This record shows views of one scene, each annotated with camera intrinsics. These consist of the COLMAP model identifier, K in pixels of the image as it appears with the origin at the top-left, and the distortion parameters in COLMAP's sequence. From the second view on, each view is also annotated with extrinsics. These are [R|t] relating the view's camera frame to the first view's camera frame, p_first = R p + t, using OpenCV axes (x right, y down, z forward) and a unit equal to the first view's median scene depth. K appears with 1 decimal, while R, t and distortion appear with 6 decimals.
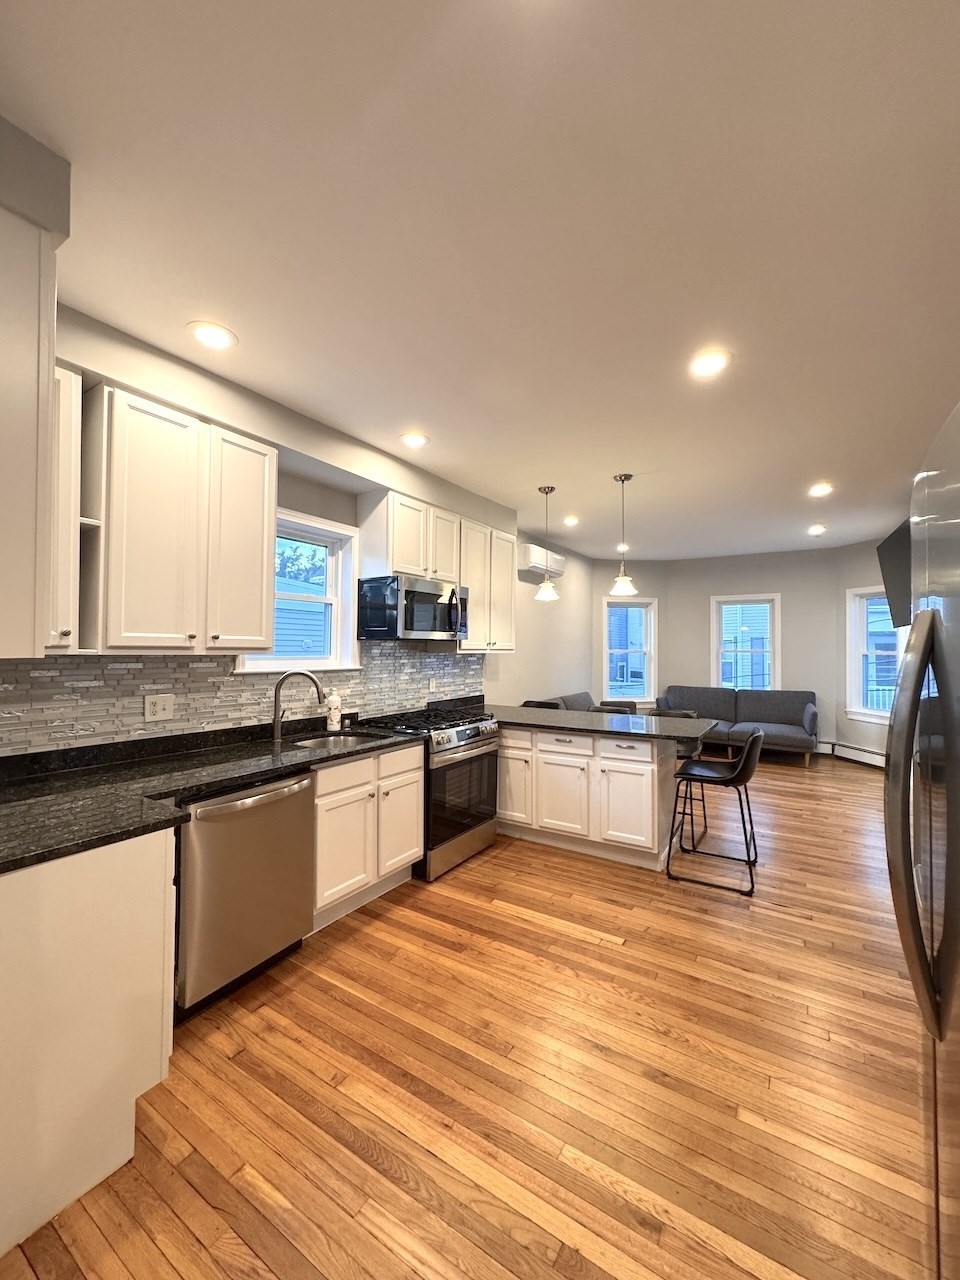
lens RADIAL K [[510.3, 0, 477.1], [0, 510.3, 641.8], [0, 0, 1]] dist [-0.004314, 0.001739]
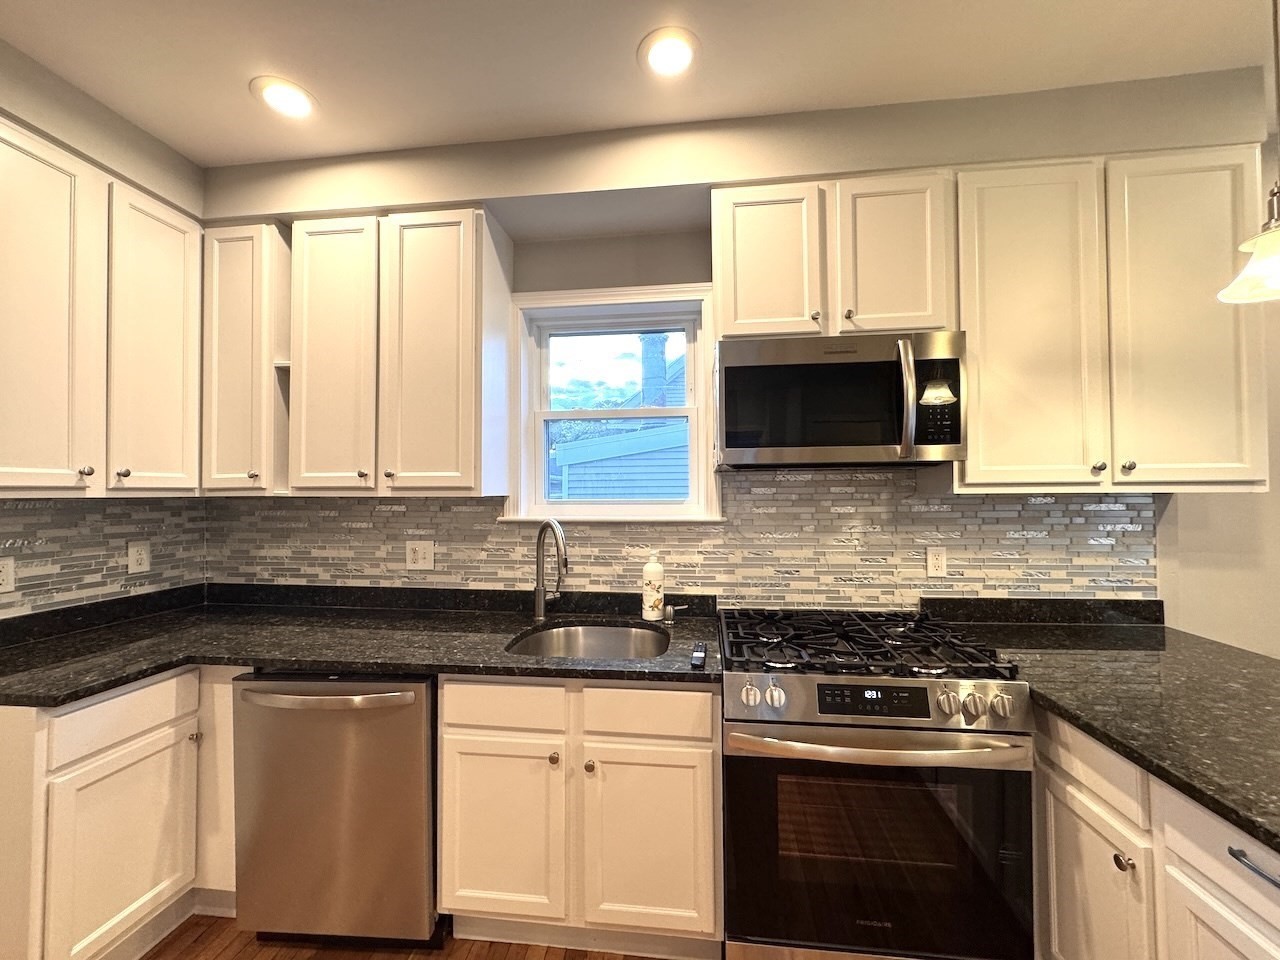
lens RADIAL K [[510.3, 0, 640.4], [0, 510.3, 481.0], [0, 0, 1]] dist [-0.004314, 0.001739]
pose [[0.447490, -0.028569, -0.893832, 0.238494], [0.021810, 0.999541, -0.021028, 0.016443], [0.894023, -0.010085, 0.447908, 0.624204]]
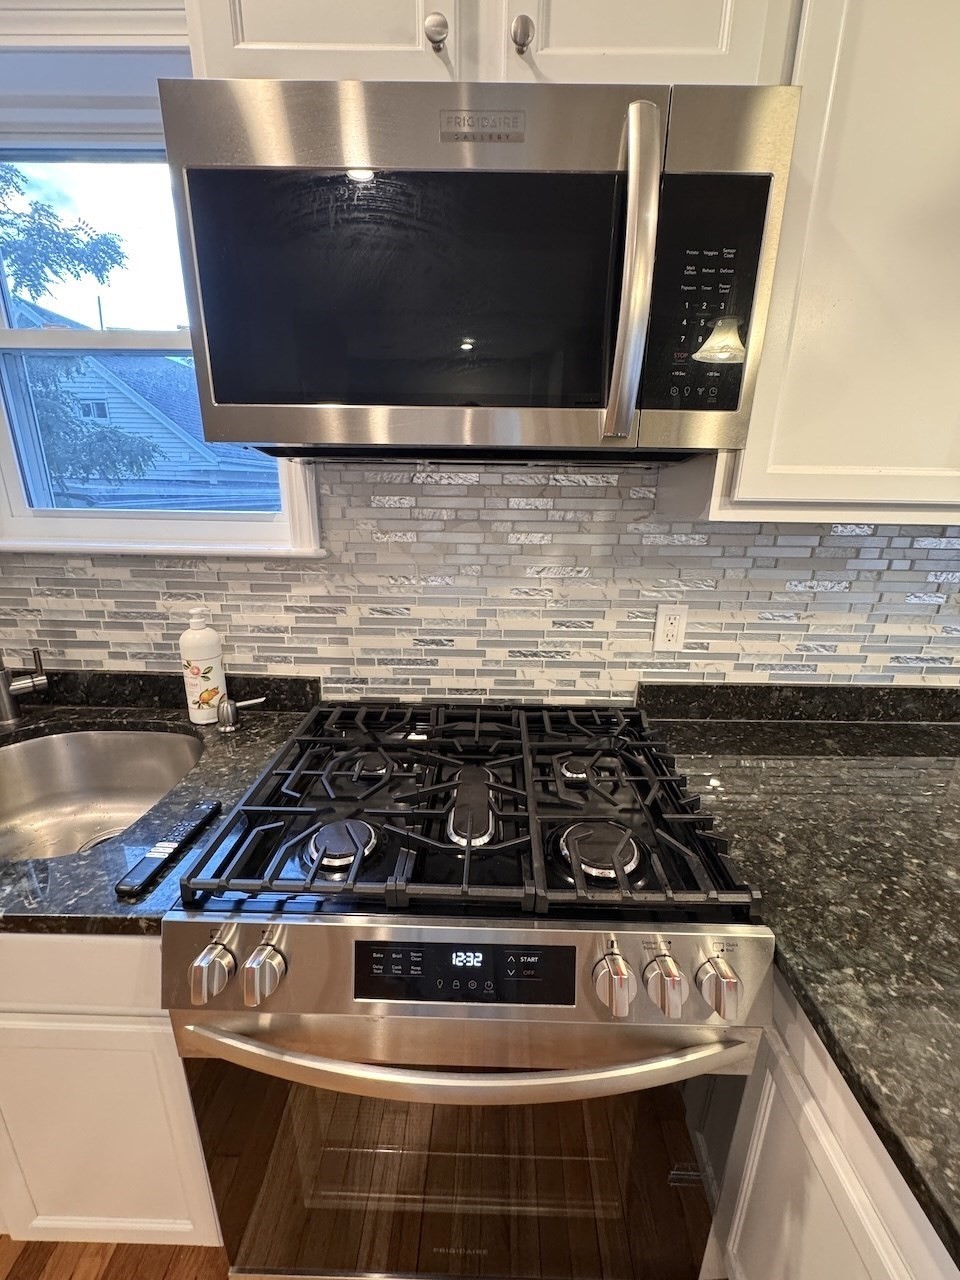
lens RADIAL K [[510.3, 0, 480.0], [0, 510.3, 639.7], [0, 0, 1]] dist [-0.004314, 0.001739]
pose [[0.537578, 0.239446, -0.808502, 0.100388], [-0.001064, 0.959026, 0.283318, 0.010732], [0.843213, -0.151445, 0.515806, 0.863982]]
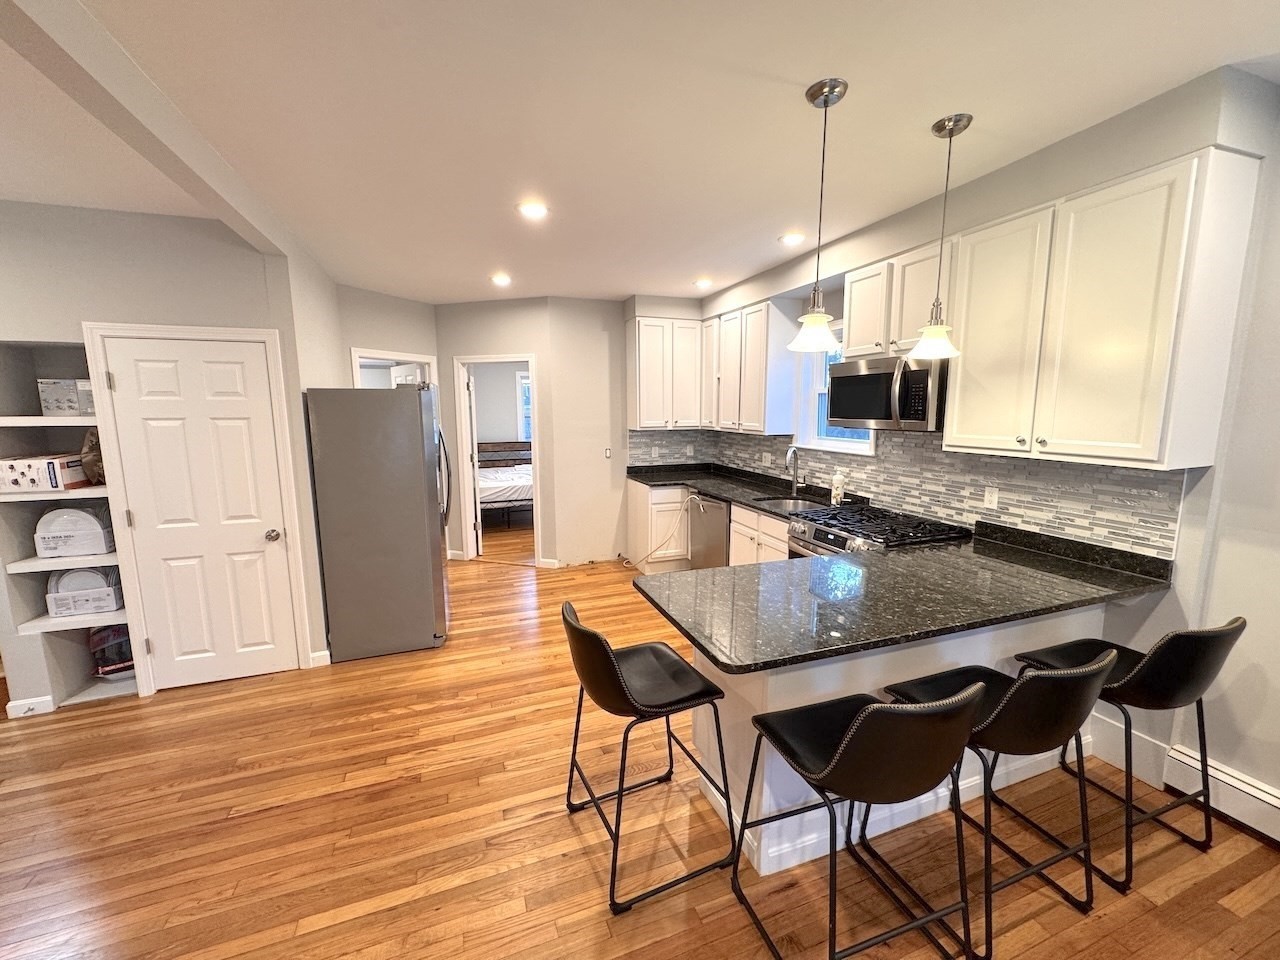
lens RADIAL K [[510.3, 0, 641.8], [0, 510.3, 478.8], [0, 0, 1]] dist [-0.004314, 0.001739]
pose [[-0.590703, 0.108555, -0.799554, 0.797947], [0.011546, 0.991945, 0.126145, -0.032138], [0.806806, 0.065282, -0.587198, 1.160303]]
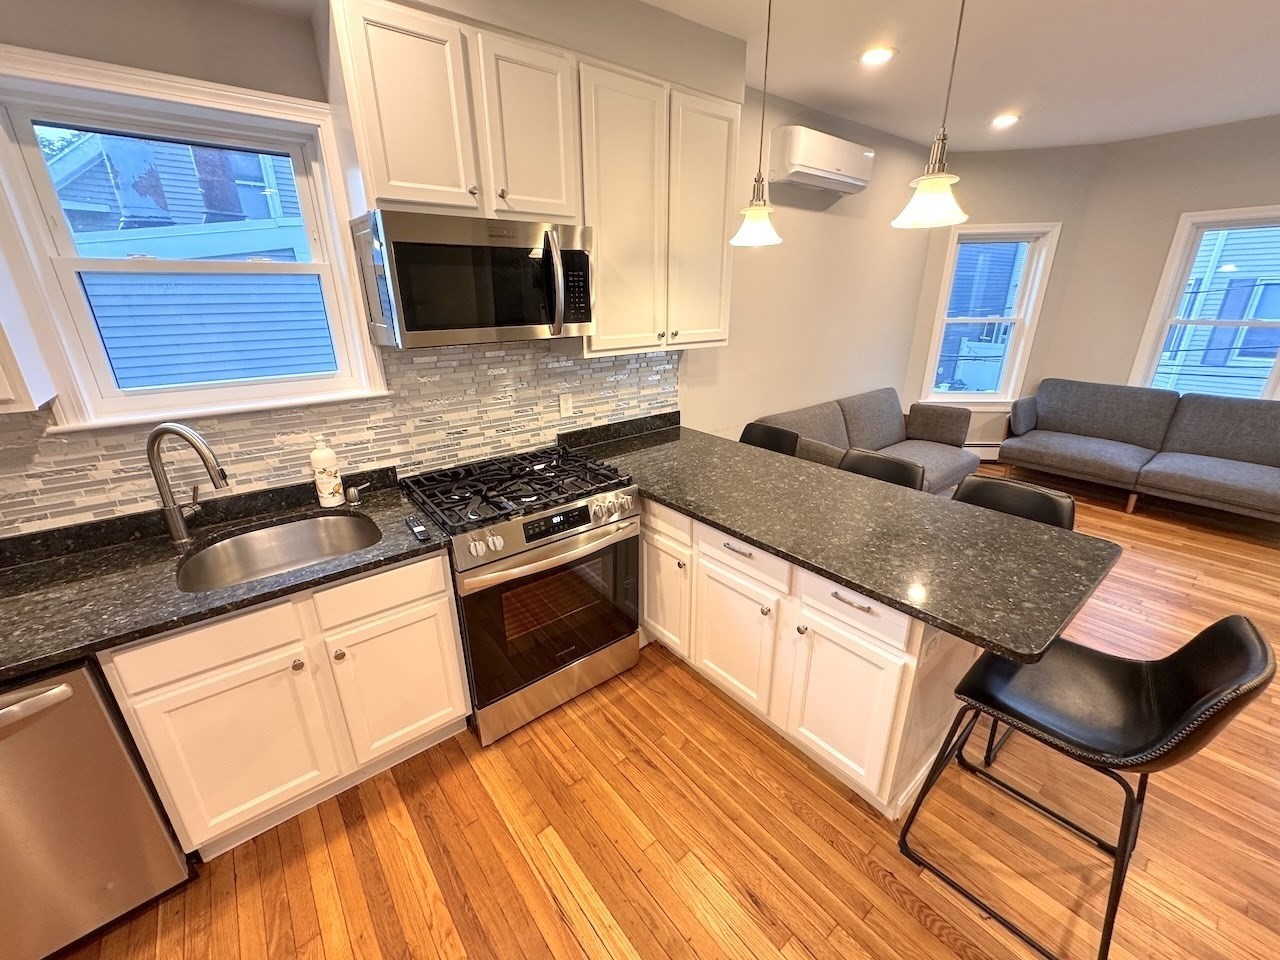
lens RADIAL K [[510.3, 0, 637.8], [0, 510.3, 480.9], [0, 0, 1]] dist [-0.004314, 0.001739]
pose [[0.949352, 0.095447, -0.299368, 0.210809], [0.017551, 0.935152, 0.353811, -0.052276], [0.313725, -0.341145, 0.886113, 0.516157]]
